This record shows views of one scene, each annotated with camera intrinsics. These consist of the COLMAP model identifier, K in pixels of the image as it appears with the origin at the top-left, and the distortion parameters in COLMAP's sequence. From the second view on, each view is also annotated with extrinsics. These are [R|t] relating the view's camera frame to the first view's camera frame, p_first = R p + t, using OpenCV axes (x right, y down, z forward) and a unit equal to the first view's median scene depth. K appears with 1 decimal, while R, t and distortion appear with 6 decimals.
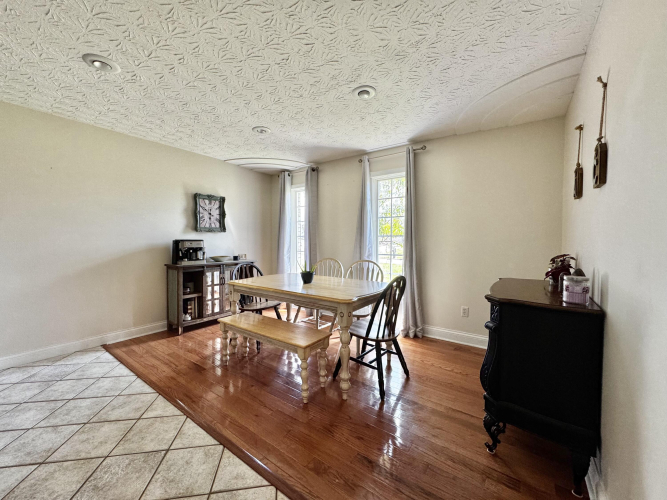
lens RADIAL K [[265.9, 0, 334.1], [0, 265.9, 241.2], [0, 0, 1]] dist [-0.001181, -0.000497]
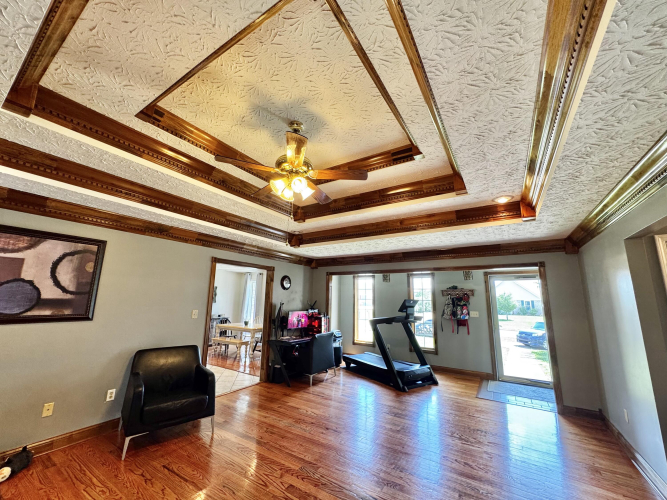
lens RADIAL K [[265.9, 0, 334.3], [0, 265.9, 249.9], [0, 0, 1]] dist [-0.001181, -0.000497]
pose [[0.997433, 0.037257, 0.061158, 0.410171], [-0.024298, 0.979416, -0.200385, -0.051463], [-0.067365, 0.198385, 0.977806, -1.290179]]
